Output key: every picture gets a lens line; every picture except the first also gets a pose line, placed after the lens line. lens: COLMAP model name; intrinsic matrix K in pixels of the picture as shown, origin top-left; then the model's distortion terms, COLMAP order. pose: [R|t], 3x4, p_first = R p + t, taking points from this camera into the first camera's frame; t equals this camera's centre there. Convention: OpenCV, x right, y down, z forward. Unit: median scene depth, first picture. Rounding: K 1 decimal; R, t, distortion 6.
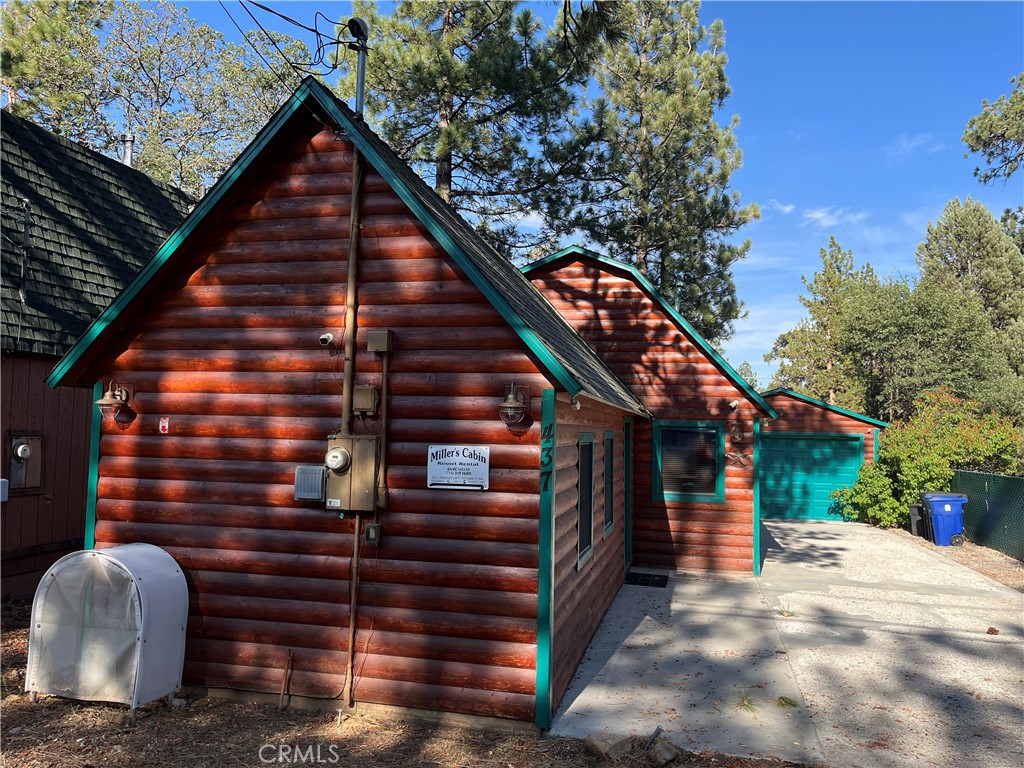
lens RADIAL K [[760.4, 0, 512.0], [0, 760.4, 384.0], [0, 0, 1]] dist [0.083031, -0.110662]
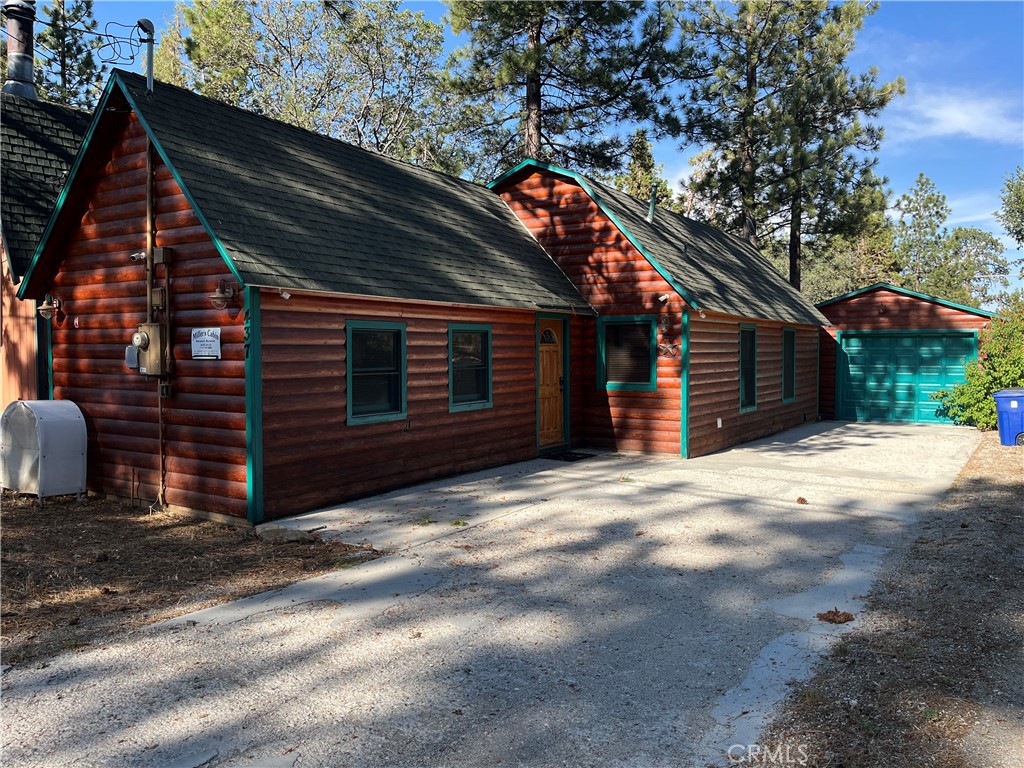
lens RADIAL K [[760.4, 0, 512.0], [0, 760.4, 384.0], [0, 0, 1]] dist [0.083031, -0.110662]
pose [[0.940023, -0.007566, -0.341028, 0.444324], [0.042703, 0.994499, 0.095644, 0.034353], [0.338429, -0.104470, 0.935175, -0.064808]]
